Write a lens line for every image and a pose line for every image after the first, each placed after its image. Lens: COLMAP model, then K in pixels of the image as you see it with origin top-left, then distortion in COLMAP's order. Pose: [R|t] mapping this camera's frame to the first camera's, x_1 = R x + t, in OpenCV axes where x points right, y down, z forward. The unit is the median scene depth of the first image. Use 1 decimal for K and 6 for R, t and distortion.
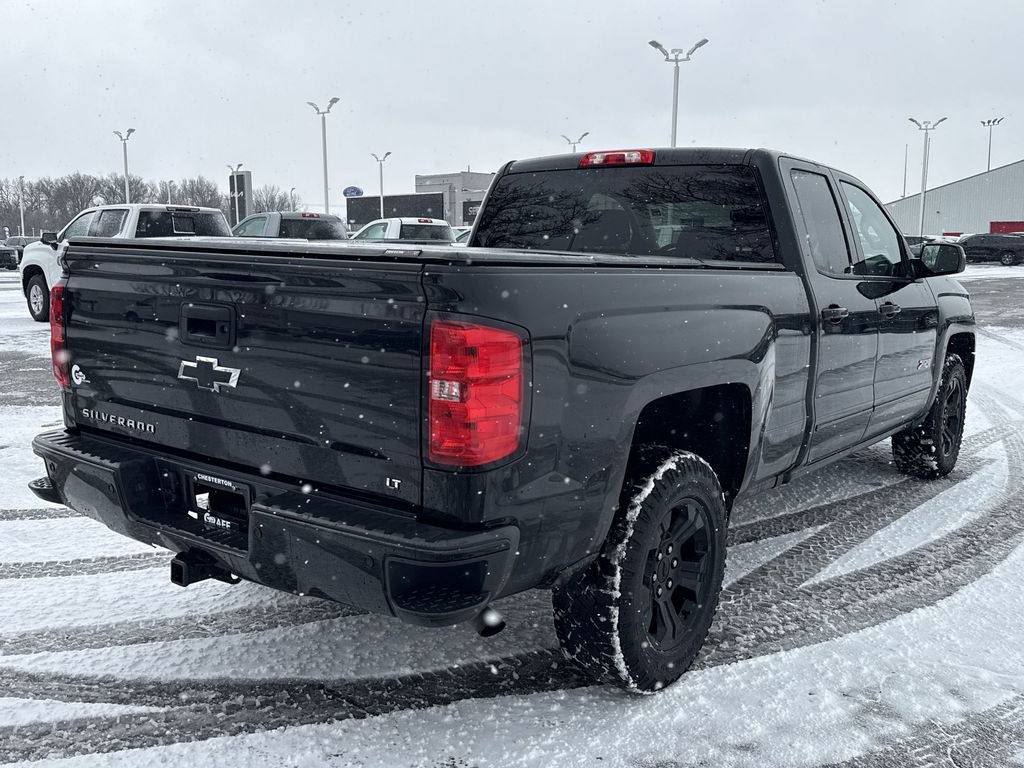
lens RADIAL K [[935.4, 0, 508.1], [0, 935.4, 377.3], [0, 0, 1]] dist [0.109717, -0.191238]
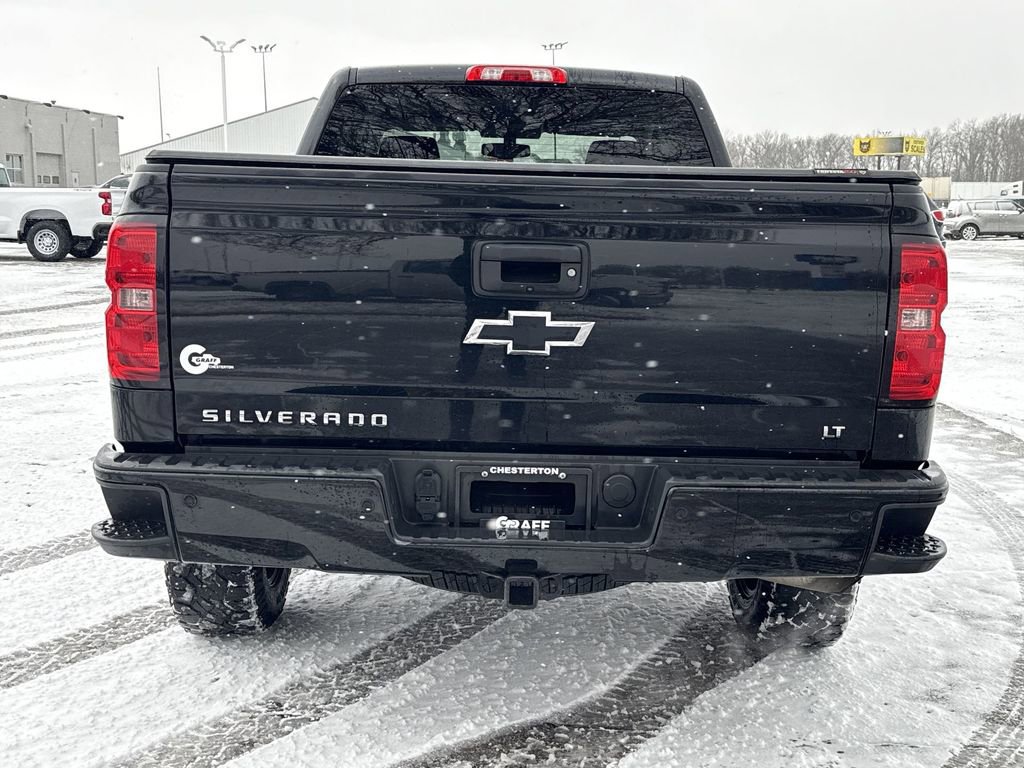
lens RADIAL K [[1246.9, 0, 512.0], [0, 1246.9, 384.0], [0, 0, 1]] dist [0.162506, -0.303976]
pose [[0.791342, -0.084789, 0.605466, -0.735127], [0.079452, 0.996201, 0.035663, 0.000512], [-0.606189, 0.019884, 0.795072, 0.150932]]
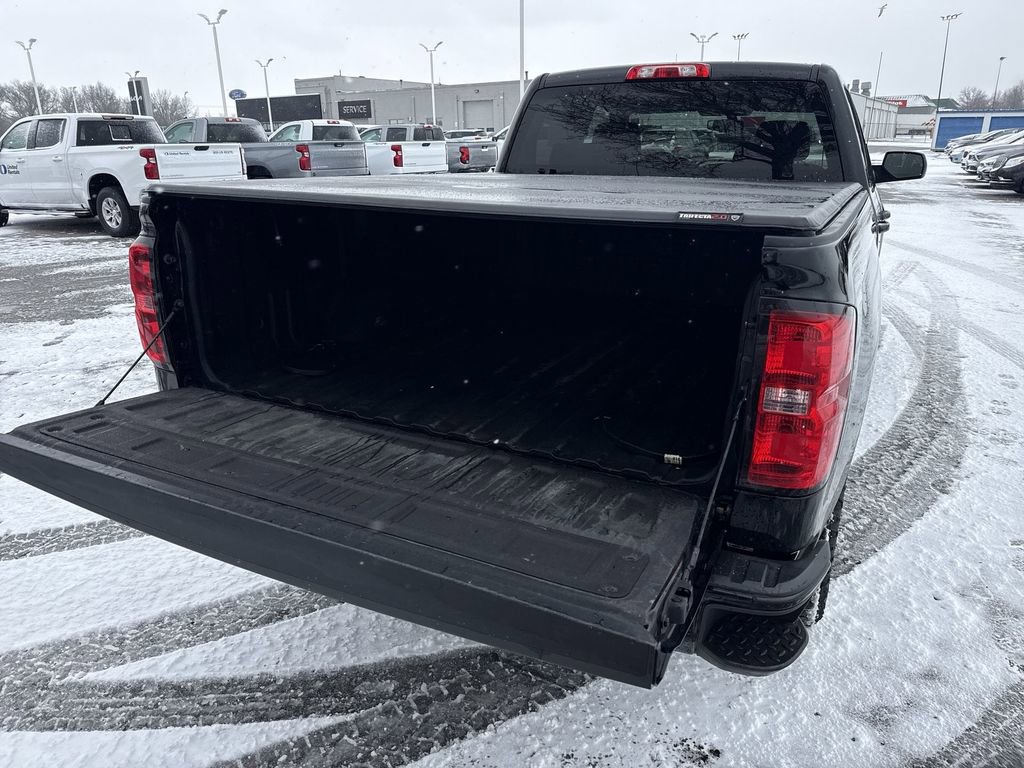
lens RADIAL K [[711.6, 0, 512.0], [0, 711.6, 384.0], [0, 0, 1]] dist [0.027301, -0.031556]
pose [[0.983377, -0.075542, 0.165118, -0.246100], [0.042561, 0.979912, 0.194838, -0.079280], [-0.176519, -0.184571, 0.966837, 0.296748]]
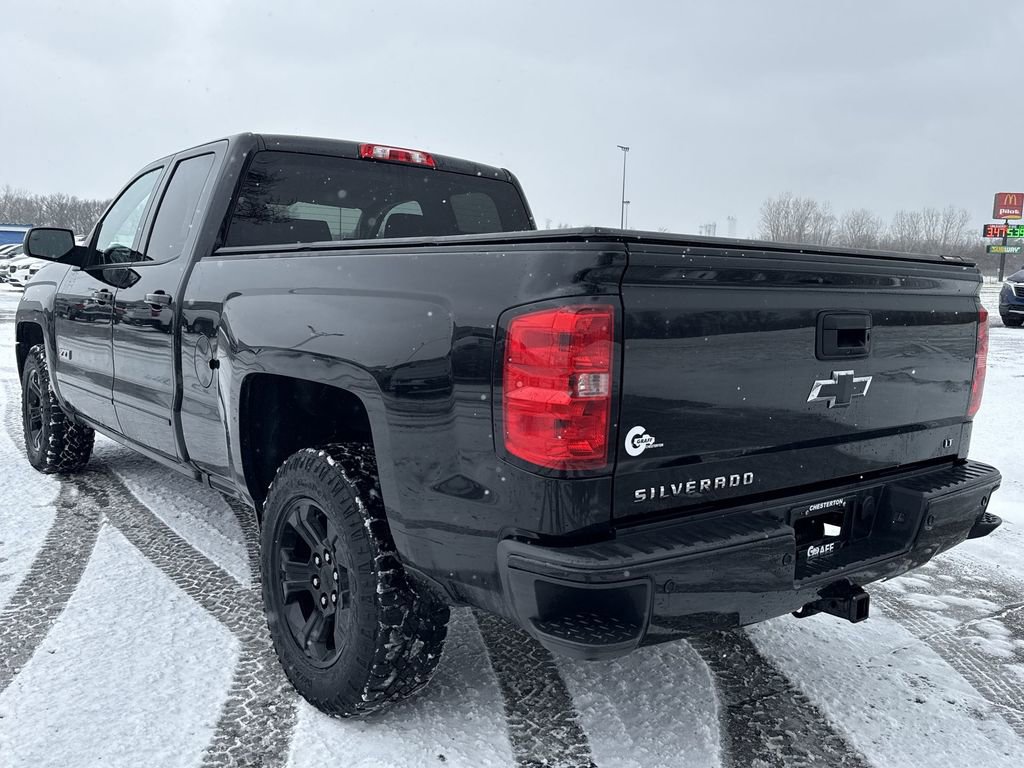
lens RADIAL K [[879.4, 0, 512.0], [0, 879.4, 384.0], [0, 0, 1]] dist [0.090665, -0.120622]
pose [[0.255070, -0.127177, 0.958523, -0.947276], [0.107742, 0.988877, 0.102534, -0.101352], [-0.960901, 0.077119, 0.265935, 0.830630]]
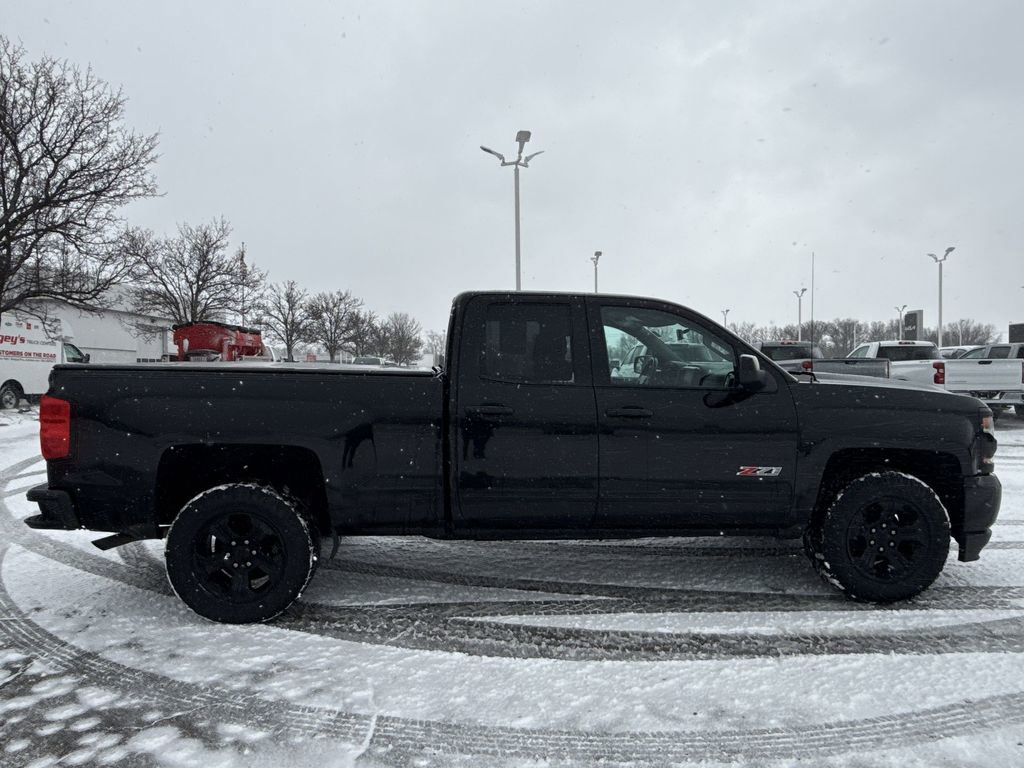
lens RADIAL K [[658.3, 0, 512.0], [0, 658.3, 384.0], [0, 0, 1]] dist [0.001909, 0.000139]
pose [[0.661201, 0.006395, -0.750181, 1.199328], [-0.092700, 0.992997, -0.073240, -0.045572], [0.744459, 0.117968, 0.657164, 0.492734]]
